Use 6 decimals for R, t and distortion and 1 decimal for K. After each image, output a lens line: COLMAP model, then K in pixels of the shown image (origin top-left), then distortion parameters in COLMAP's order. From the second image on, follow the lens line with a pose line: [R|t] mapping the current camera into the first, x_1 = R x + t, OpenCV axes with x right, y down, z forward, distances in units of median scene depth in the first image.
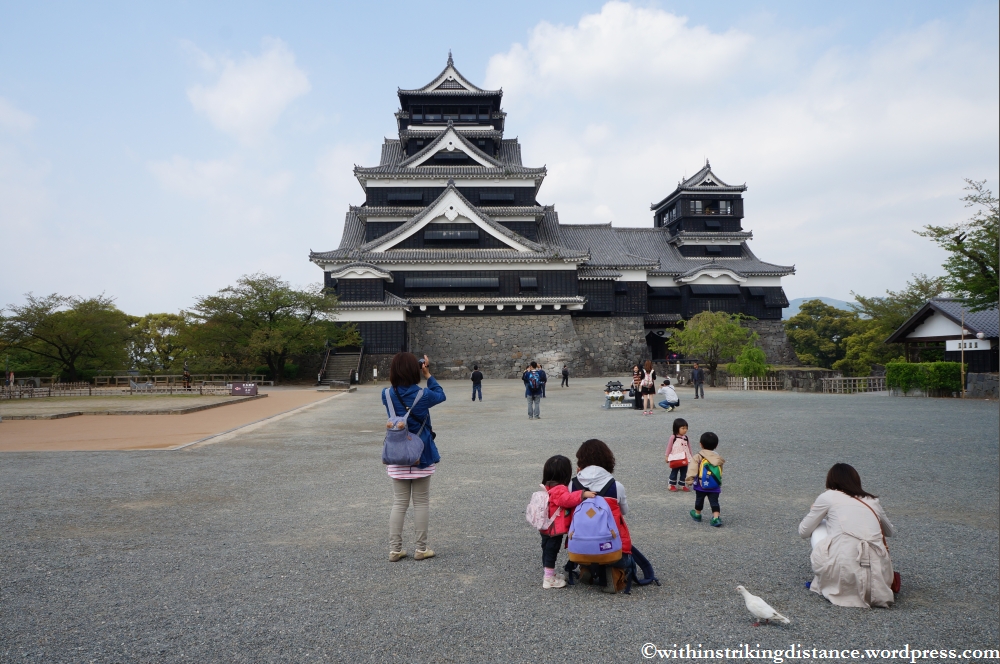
lens RADIAL K [[772.8, 0, 500.0], [0, 772.8, 332.0], [0, 0, 1]] dist [-0.024733, 0.002964]
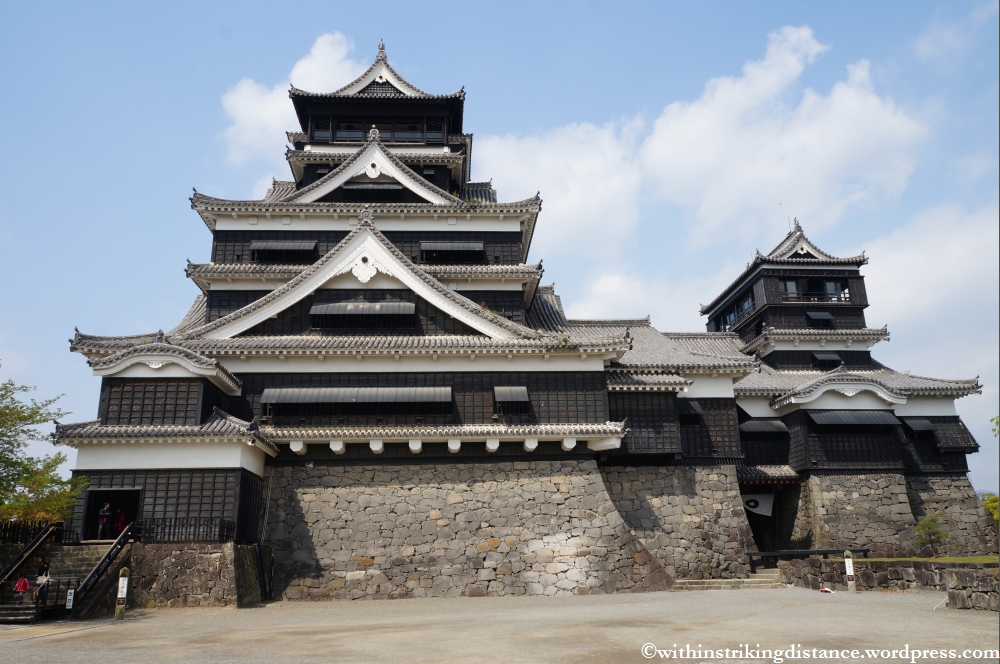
lens RADIAL K [[772.8, 0, 500.0], [0, 772.8, 332.0], [0, 0, 1]] dist [-0.024733, 0.002964]
pose [[0.999857, -0.004701, 0.016252, 0.021182], [0.008628, 0.967998, -0.250811, 0.021758], [-0.014553, 0.250915, 0.967900, 0.487358]]
